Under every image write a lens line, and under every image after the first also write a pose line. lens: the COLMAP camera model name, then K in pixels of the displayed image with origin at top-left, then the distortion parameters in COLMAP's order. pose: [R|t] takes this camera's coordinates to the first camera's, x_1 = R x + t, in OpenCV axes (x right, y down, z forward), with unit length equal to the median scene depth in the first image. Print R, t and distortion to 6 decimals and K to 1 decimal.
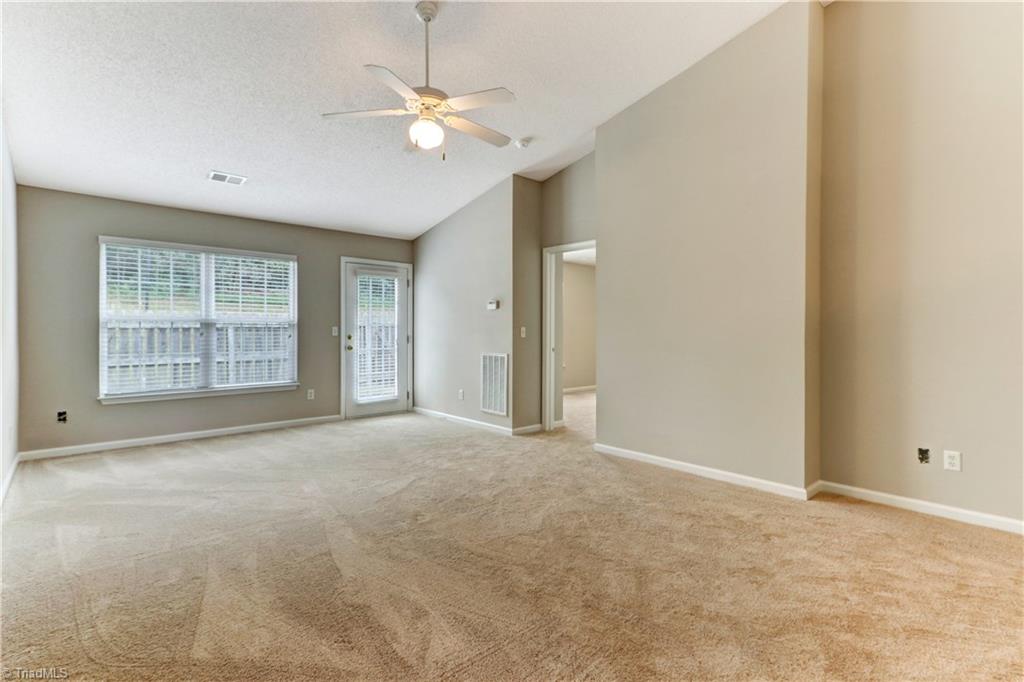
lens RADIAL K [[482.5, 0, 503.7], [0, 482.5, 331.1], [0, 0, 1]] dist [0.026111, -0.000090]
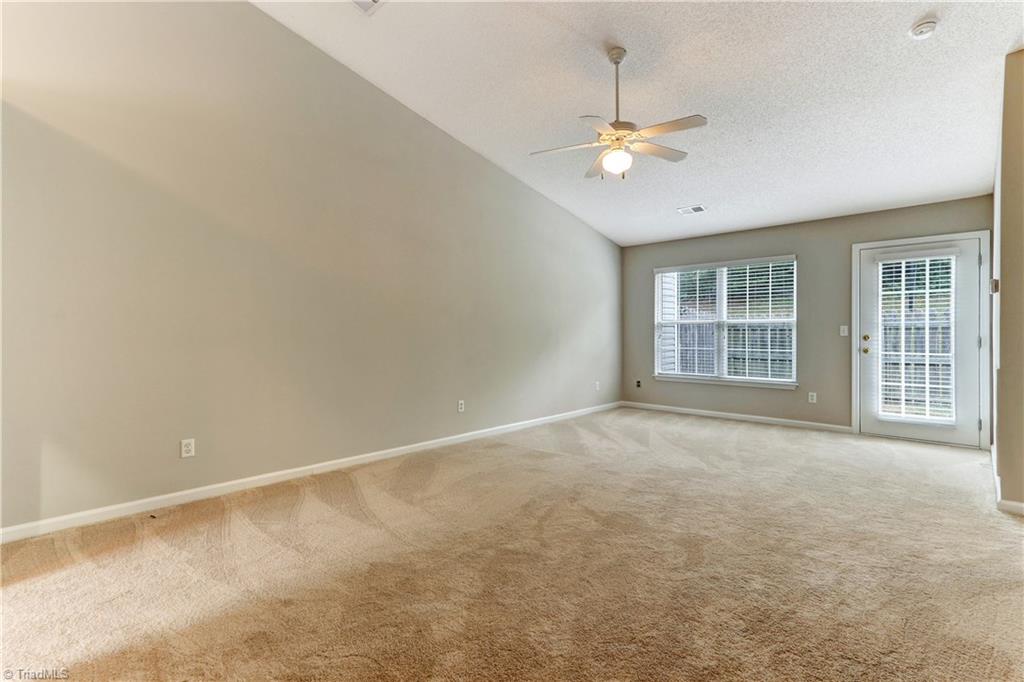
lens RADIAL K [[473.3, 0, 504.4], [0, 473.3, 331.1], [0, 0, 1]] dist [-0.000358, 0.000390]
pose [[0.082689, -0.002922, -0.996571, 0.537165], [0.002542, 0.999993, -0.002721, 0.001726], [0.996572, -0.002308, 0.082696, 0.364151]]
